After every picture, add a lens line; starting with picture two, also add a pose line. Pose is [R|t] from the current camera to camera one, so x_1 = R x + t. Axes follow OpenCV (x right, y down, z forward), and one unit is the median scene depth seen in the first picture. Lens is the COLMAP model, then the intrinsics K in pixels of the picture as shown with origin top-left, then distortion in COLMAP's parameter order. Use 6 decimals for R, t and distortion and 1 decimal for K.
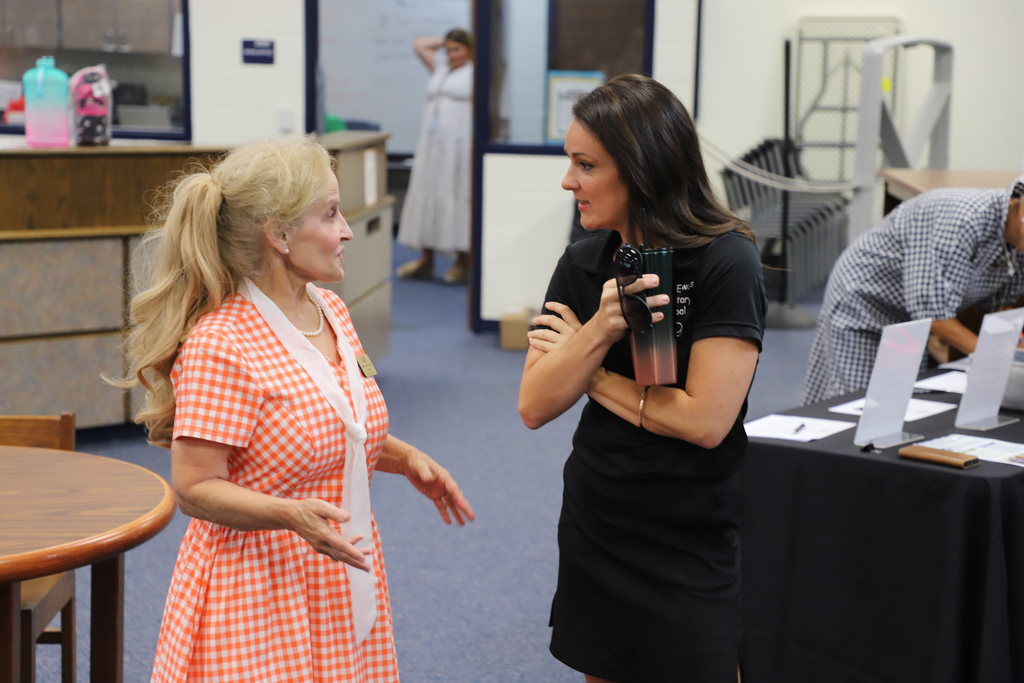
lens RADIAL K [[2109.3, 0, 512.0], [0, 2109.3, 341.5], [0, 0, 1]] dist [0.526604, 0.046227]
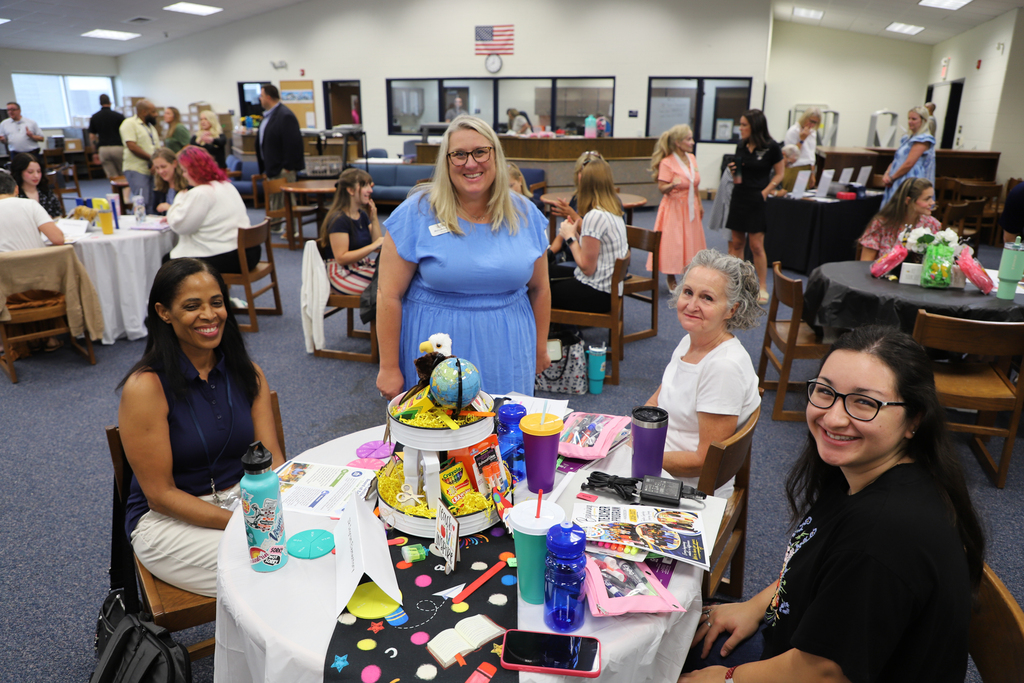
lens RADIAL K [[689.7, 0, 512.0], [0, 689.7, 341.5], [0, 0, 1]] dist [-0.004773, -0.000614]
pose [[0.969937, 0.076383, -0.231057, -0.076174], [-0.033994, 0.982682, 0.182153, 0.130847], [0.240969, -0.168822, 0.955737, -0.775845]]
